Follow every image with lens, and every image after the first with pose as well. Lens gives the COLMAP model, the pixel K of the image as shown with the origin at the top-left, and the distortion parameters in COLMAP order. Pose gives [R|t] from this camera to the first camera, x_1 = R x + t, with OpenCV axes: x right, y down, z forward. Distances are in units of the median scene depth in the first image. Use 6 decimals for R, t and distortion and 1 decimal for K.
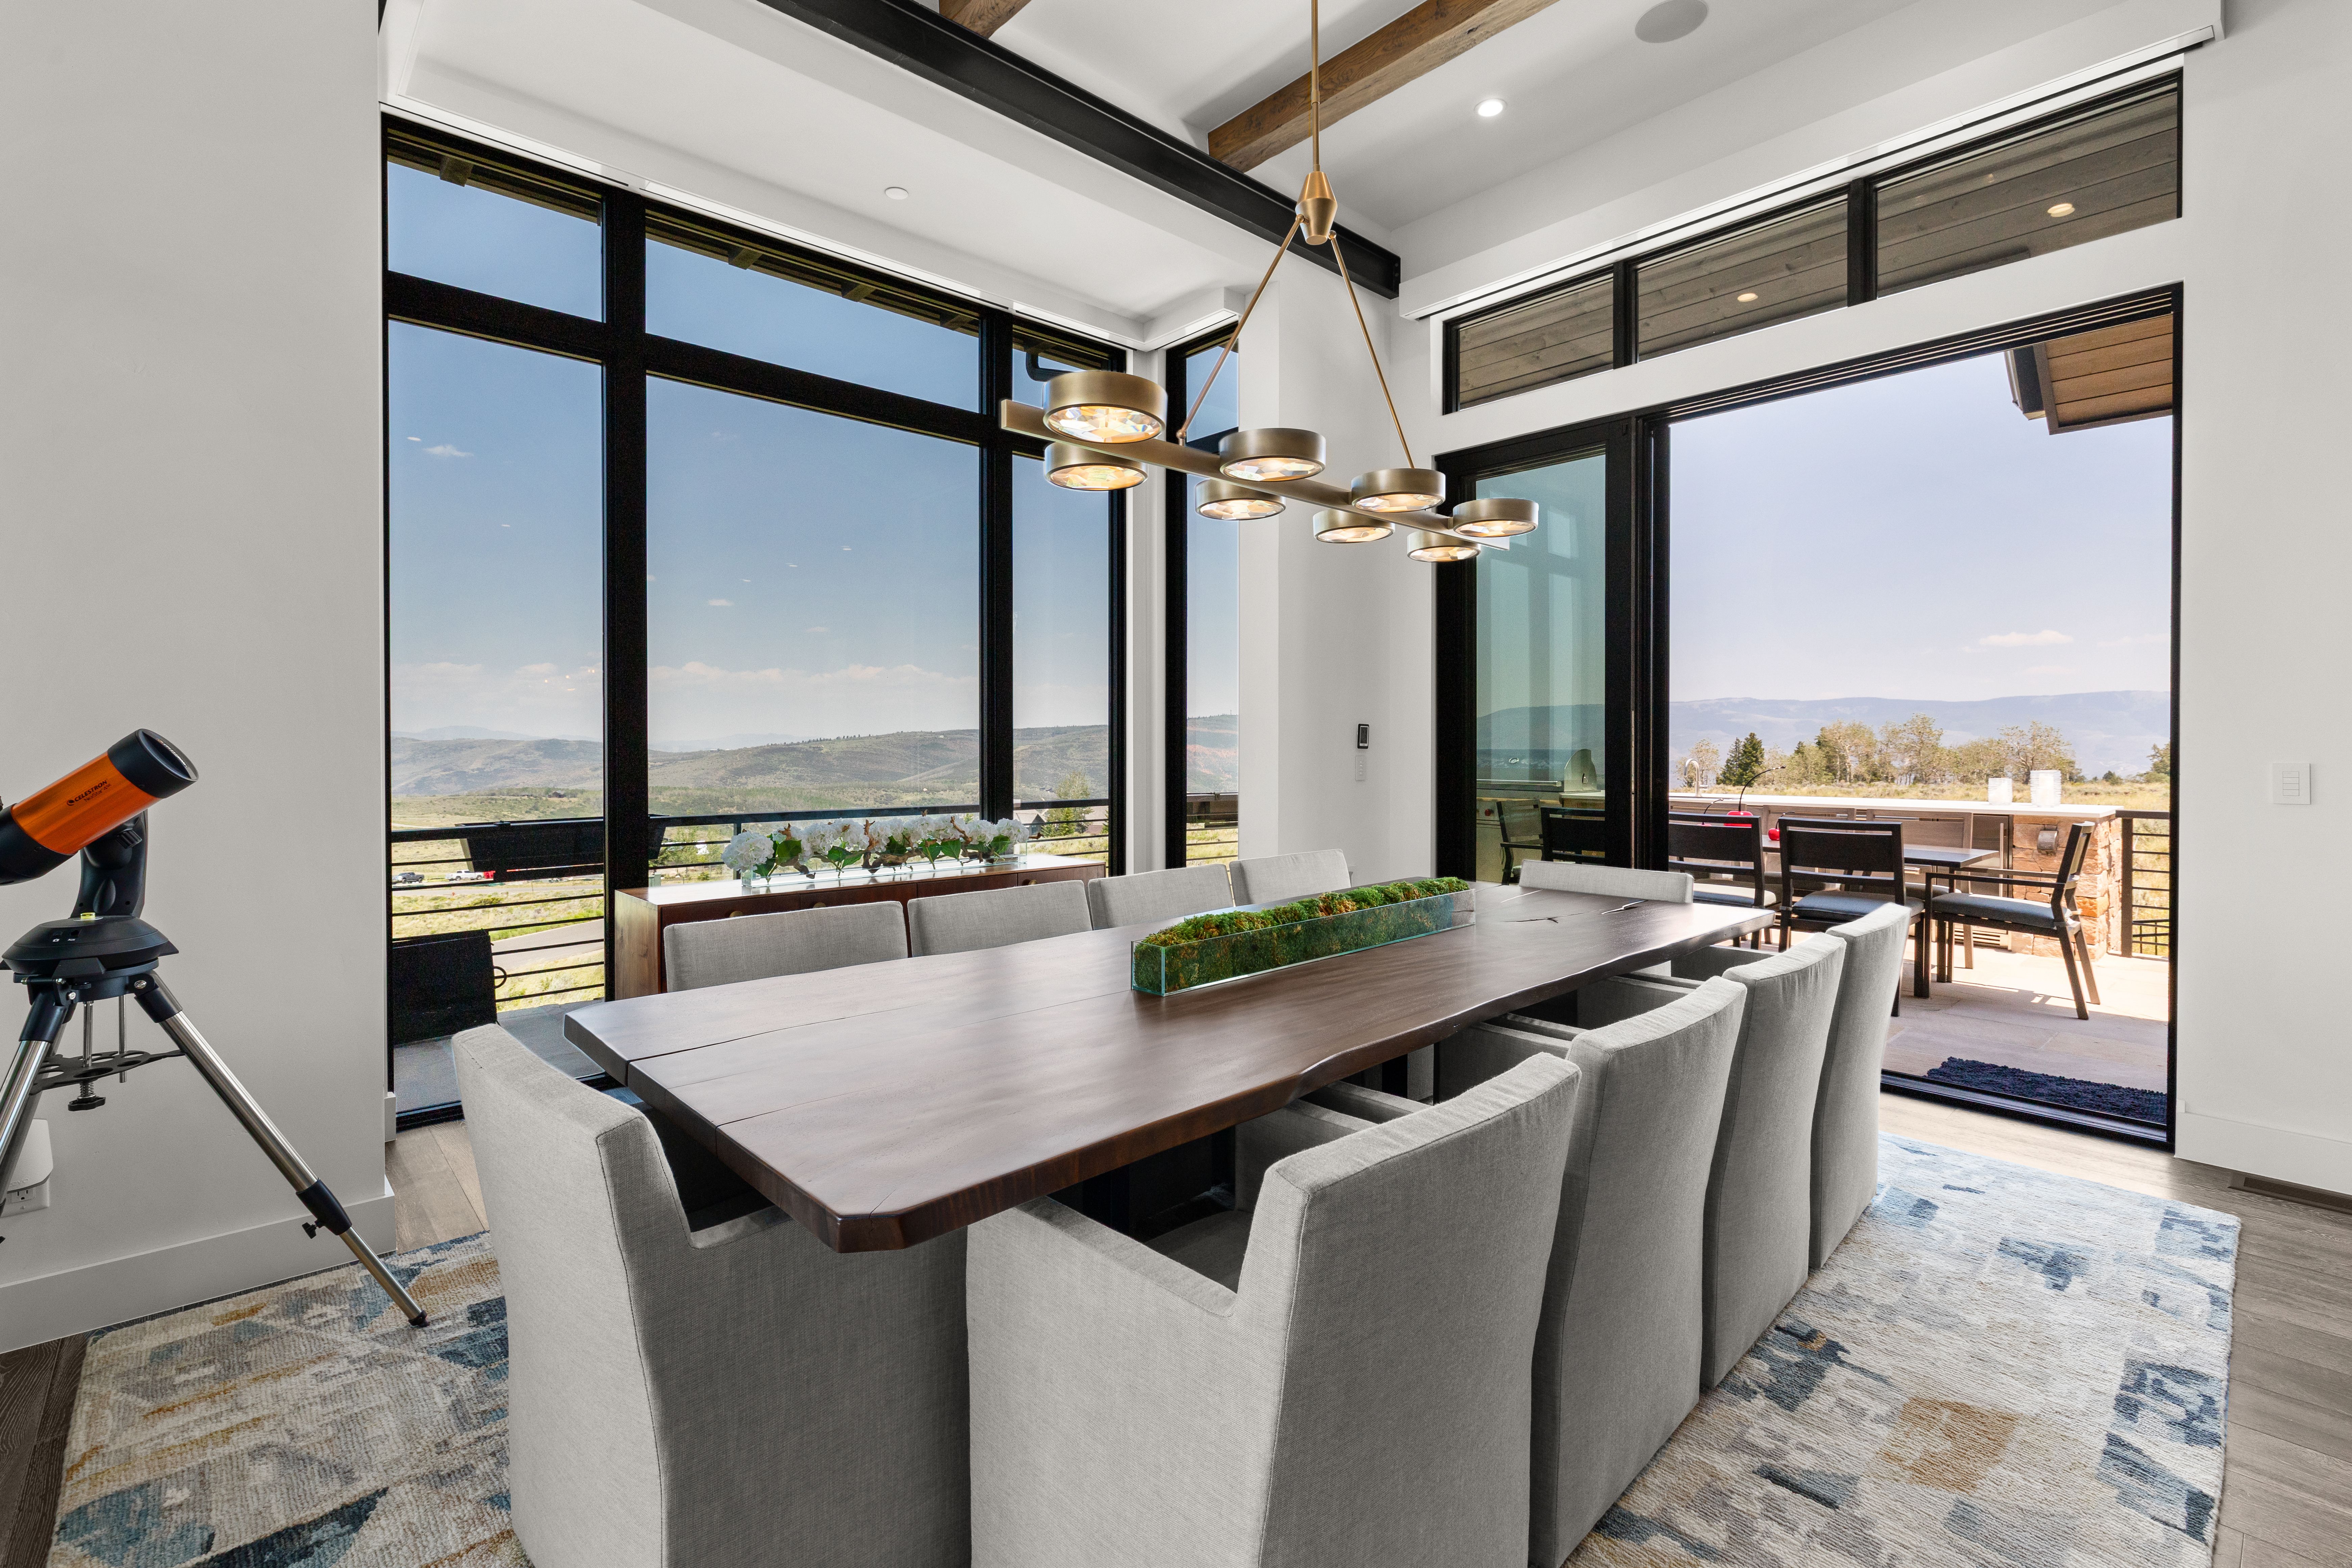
lens RADIAL K [[1060.9, 0, 1176.1], [0, 1060.9, 751.5], [0, 0, 1]] dist [-0.001117, 0.000284]
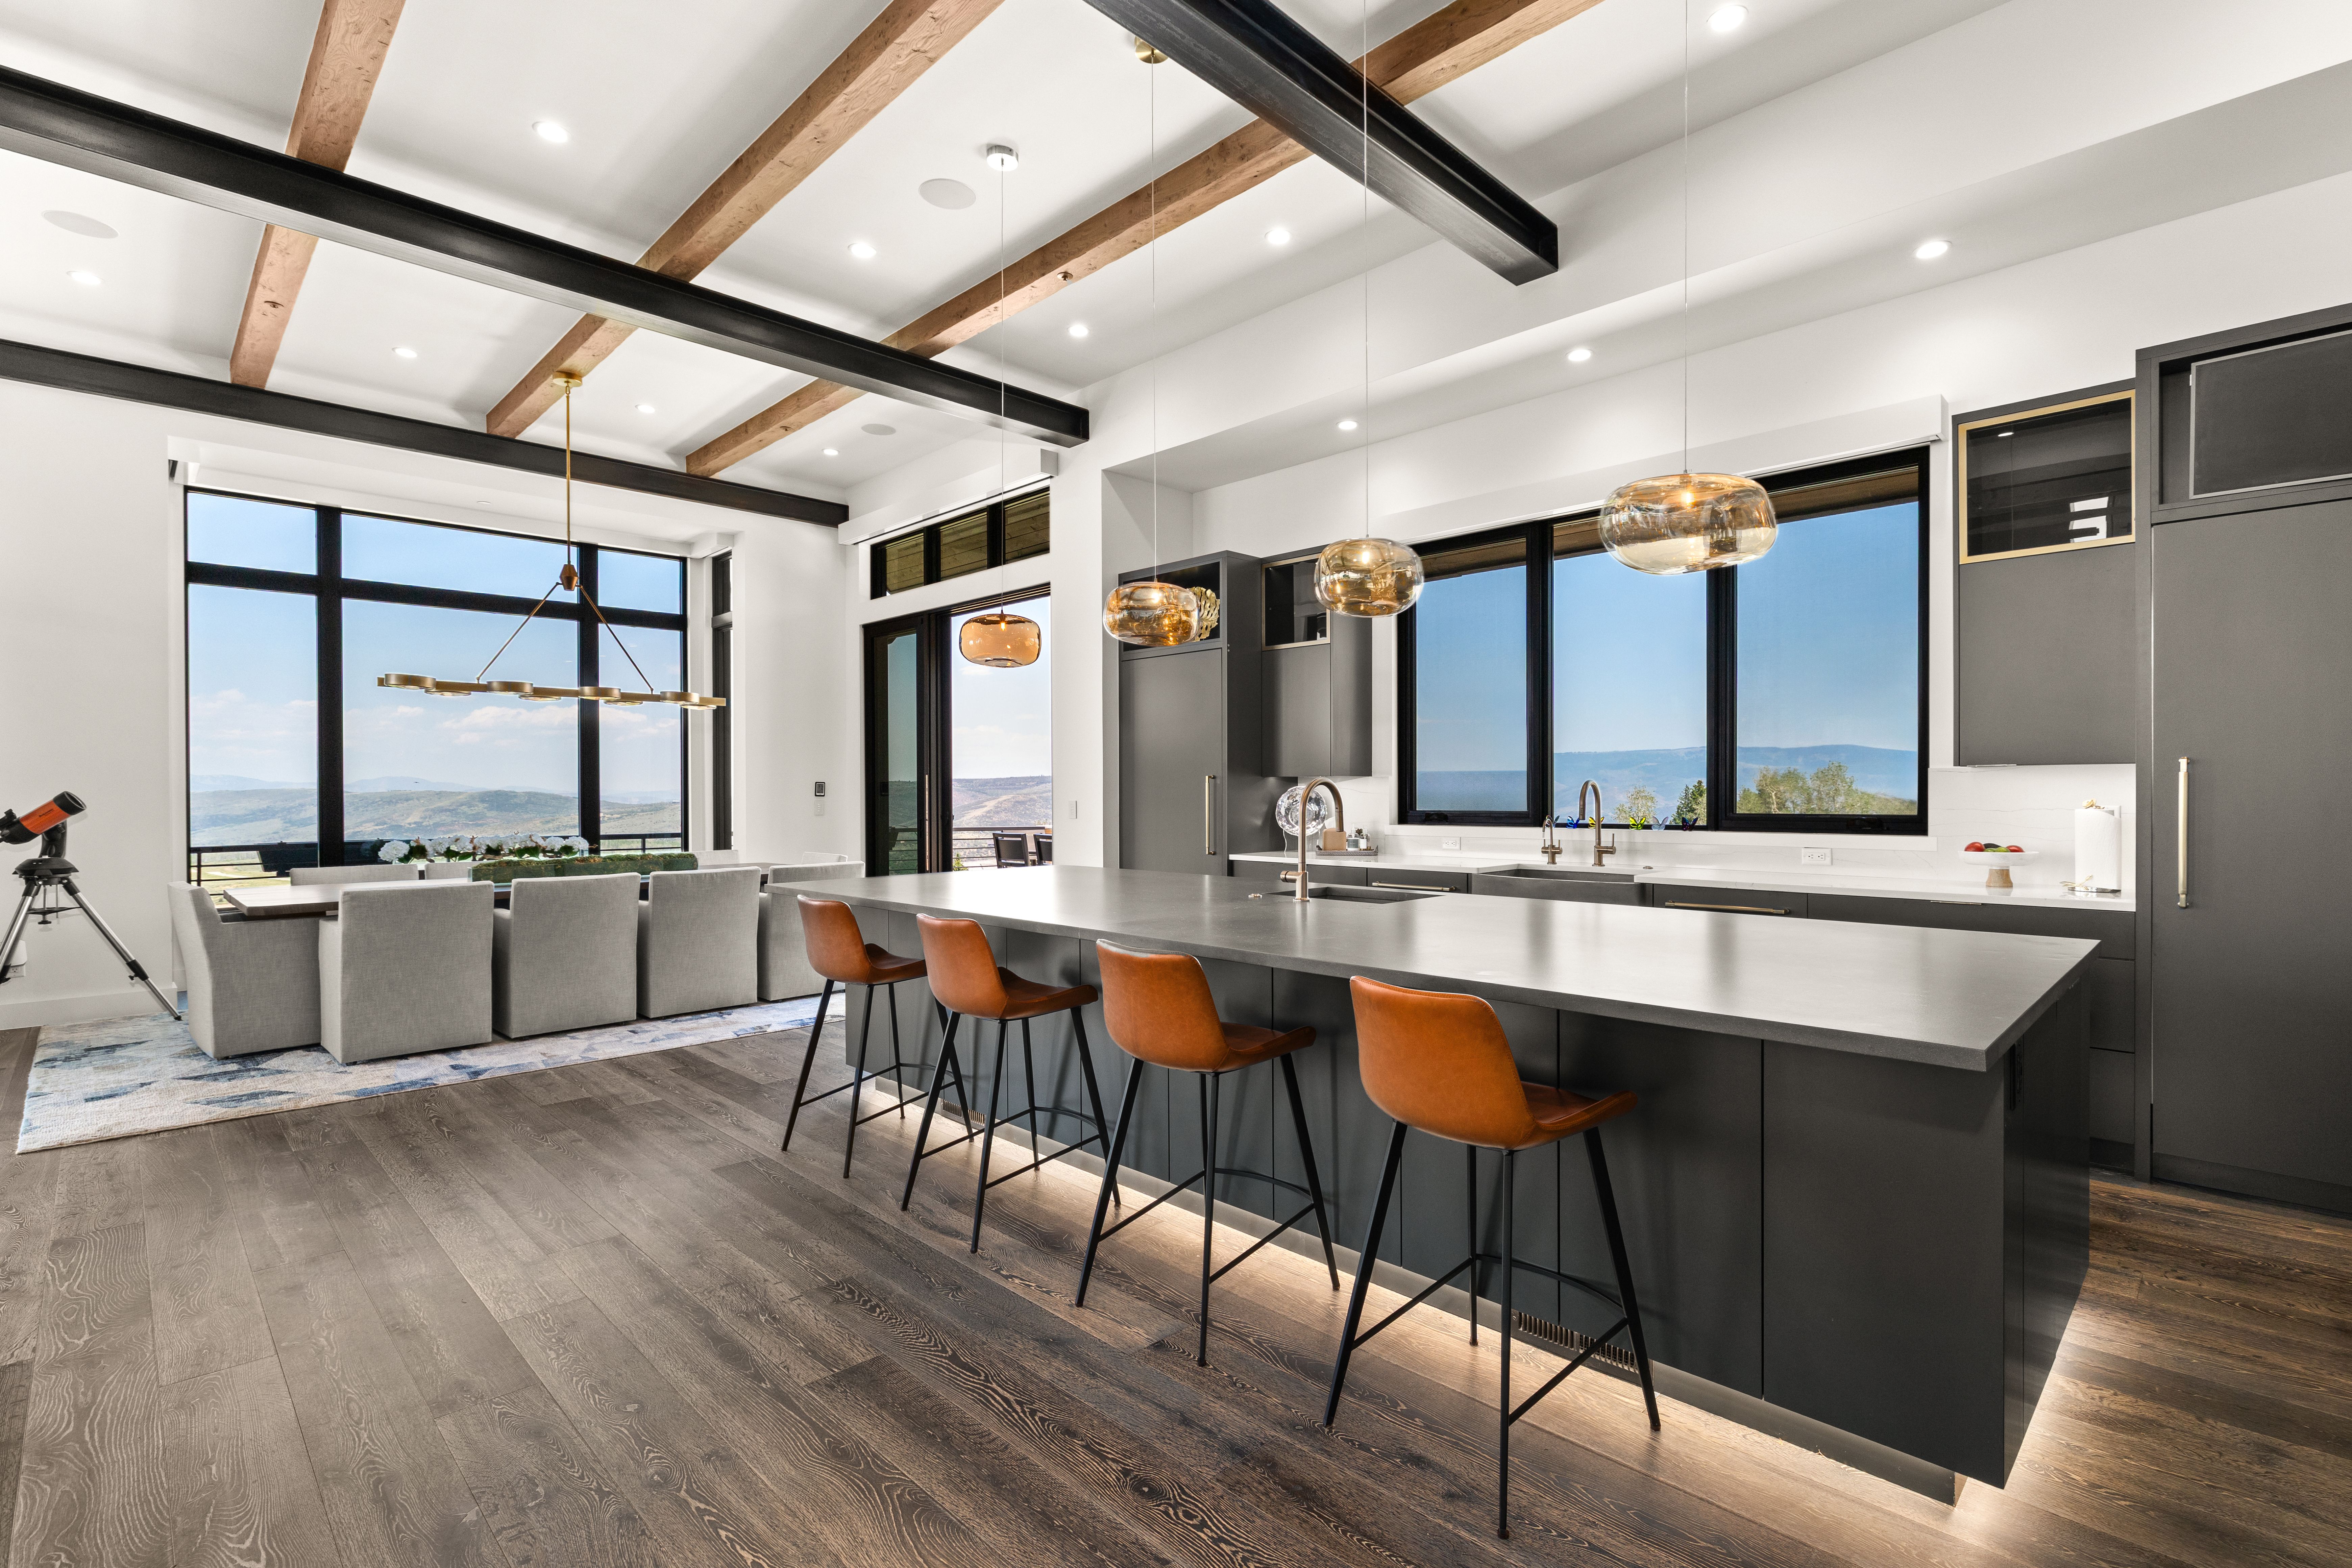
lens RADIAL K [[1091.9, 0, 1235.1], [0, 1091.9, 796.5], [0, 0, 1]] dist [0.005537, -0.000666]
pose [[0.998276, -0.005467, 0.058441, 1.001439], [0.005640, 0.999980, -0.002789, 0.009377], [-0.058424, 0.003113, 0.998287, -1.070846]]
